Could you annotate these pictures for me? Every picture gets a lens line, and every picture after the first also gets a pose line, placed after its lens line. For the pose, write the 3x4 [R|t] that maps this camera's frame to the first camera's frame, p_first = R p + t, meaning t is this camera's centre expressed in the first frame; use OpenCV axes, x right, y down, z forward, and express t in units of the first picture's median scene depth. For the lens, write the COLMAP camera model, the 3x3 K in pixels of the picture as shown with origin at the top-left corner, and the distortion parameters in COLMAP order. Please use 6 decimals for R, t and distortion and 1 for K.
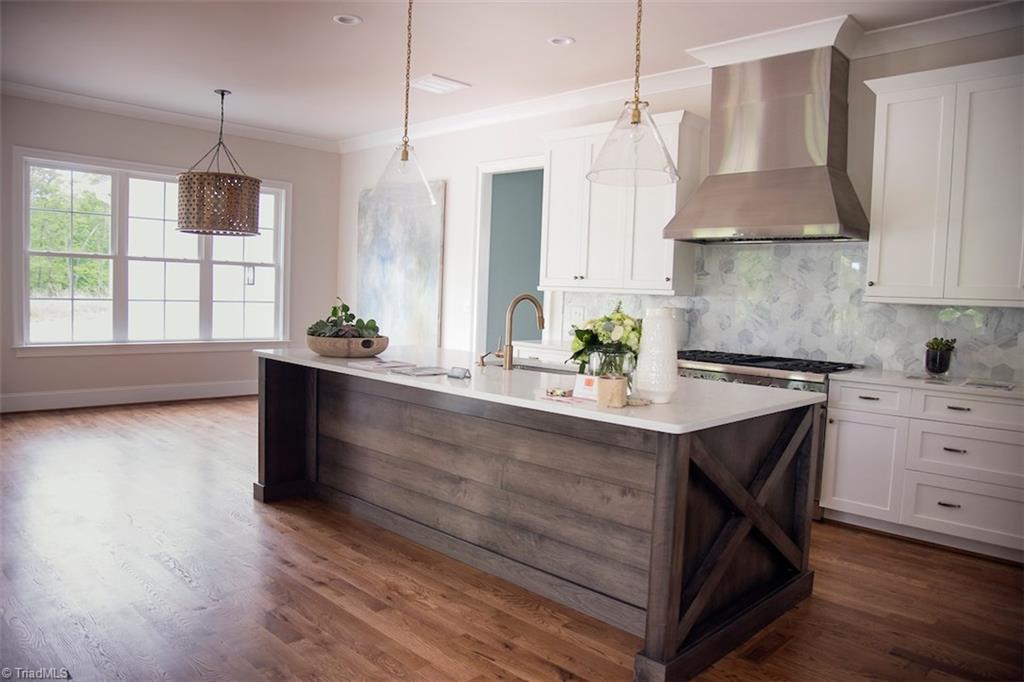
lens RADIAL K [[721.2, 0, 494.6], [0, 721.2, 344.6], [0, 0, 1]] dist [-0.097341, 0.002935]
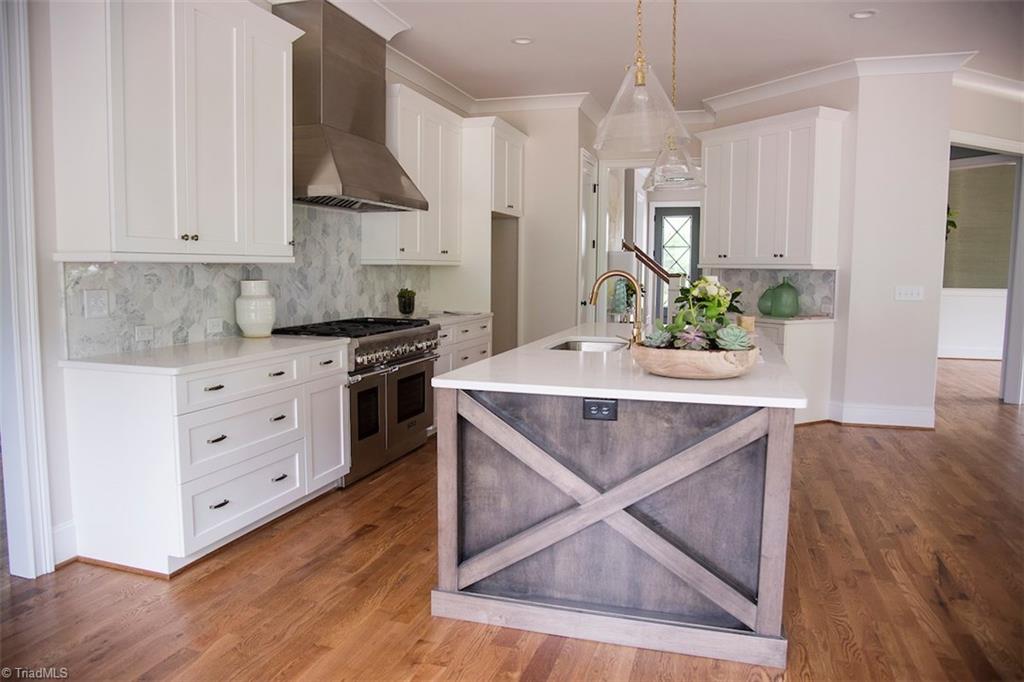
lens RADIAL K [[704.9, 0, 516.0], [0, 704.9, 342.2], [0, 0, 1]] dist [-0.107596, 0.056217]
pose [[-0.458071, -0.131225, 0.879176, -0.824055], [0.039421, 0.985072, 0.167570, -0.152971], [-0.888041, 0.111417, -0.446060, 1.700167]]
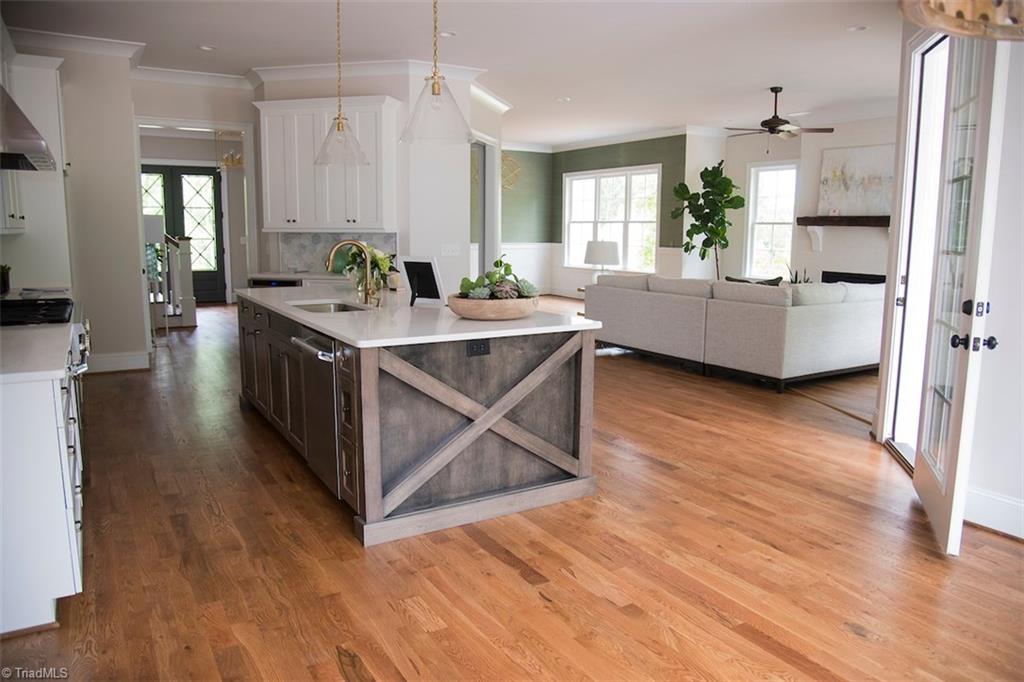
lens RADIAL K [[704.9, 0, 516.0], [0, 704.9, 342.2], [0, 0, 1]] dist [-0.107596, 0.056217]
pose [[-0.968663, -0.082995, 0.234102, -0.521300], [-0.026839, 0.971978, 0.233535, -0.194642], [-0.246924, 0.219934, -0.943747, 2.198254]]
